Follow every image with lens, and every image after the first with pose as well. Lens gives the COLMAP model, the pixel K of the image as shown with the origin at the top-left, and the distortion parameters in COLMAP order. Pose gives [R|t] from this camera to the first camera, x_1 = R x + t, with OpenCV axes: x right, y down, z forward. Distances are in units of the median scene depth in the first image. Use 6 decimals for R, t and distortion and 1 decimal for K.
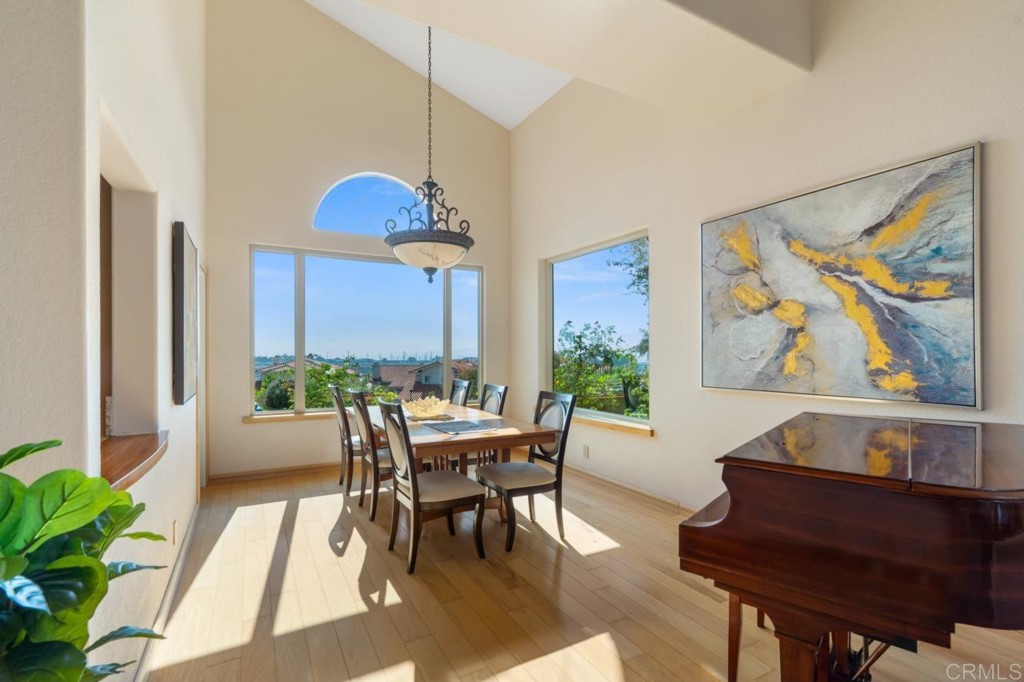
lens RADIAL K [[473.2, 0, 510.0], [0, 473.2, 350.0], [0, 0, 1]] dist [0.000477, 0.000001]
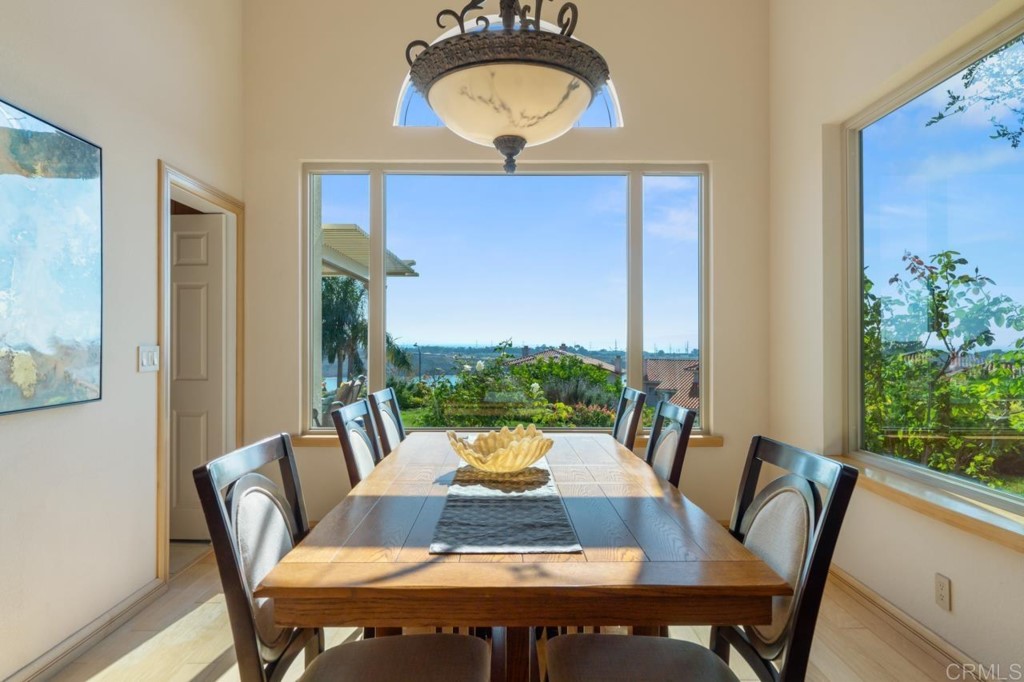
lens RADIAL K [[622.8, 0, 512.0], [0, 622.8, 341.0], [0, 0, 1]] dist [0.016423, 0.000920]
pose [[0.883738, -0.002368, -0.467976, 0.110341], [0.003436, 0.999993, 0.001430, 0.017819], [0.467970, -0.002872, 0.883740, 0.479318]]
